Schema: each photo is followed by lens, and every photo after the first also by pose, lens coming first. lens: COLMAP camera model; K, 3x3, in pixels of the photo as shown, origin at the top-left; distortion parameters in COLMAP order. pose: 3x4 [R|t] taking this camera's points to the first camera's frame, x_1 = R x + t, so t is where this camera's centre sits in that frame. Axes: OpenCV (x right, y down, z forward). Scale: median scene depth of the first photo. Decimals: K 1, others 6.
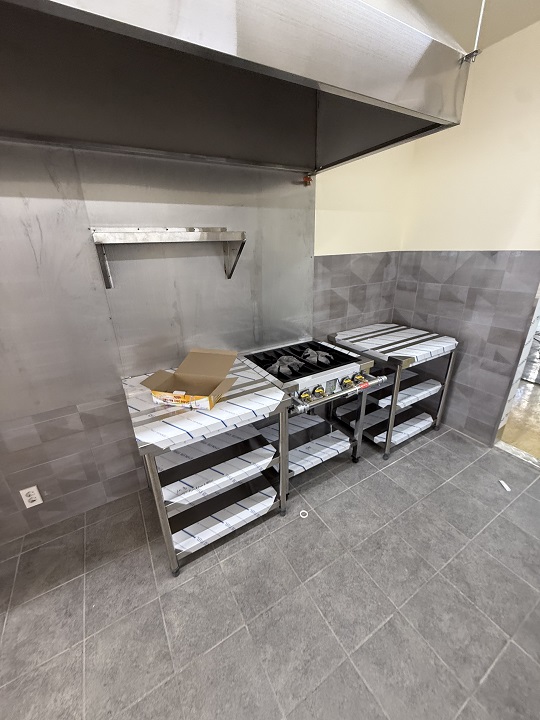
lens RADIAL K [[285.4, 0, 276.3], [0, 285.4, 360.2], [0, 0, 1]] dist [0.000621, -0.000204]
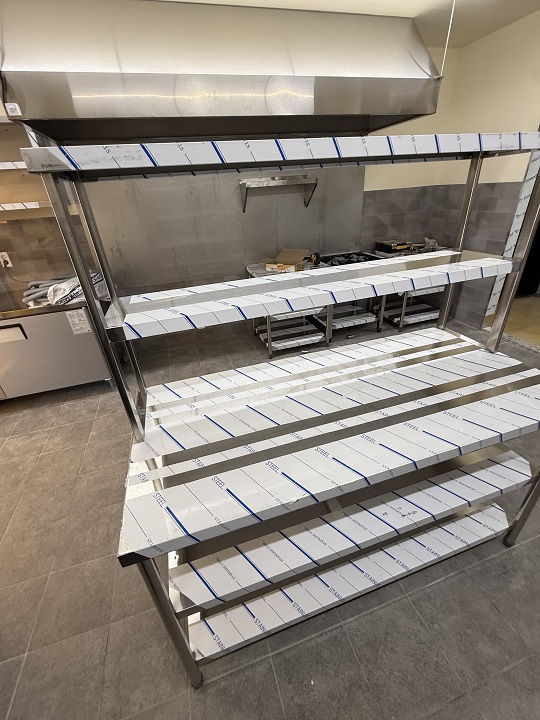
lens RADIAL K [[309.3, 0, 268.2], [0, 309.3, 357.0], [0, 0, 1]] dist [-0.002225, -0.000227]
pose [[0.970314, 0.086815, -0.225730, 0.087297], [-0.056149, 0.988714, 0.138897, 0.291864], [0.235241, -0.122099, 0.964237, -0.771893]]
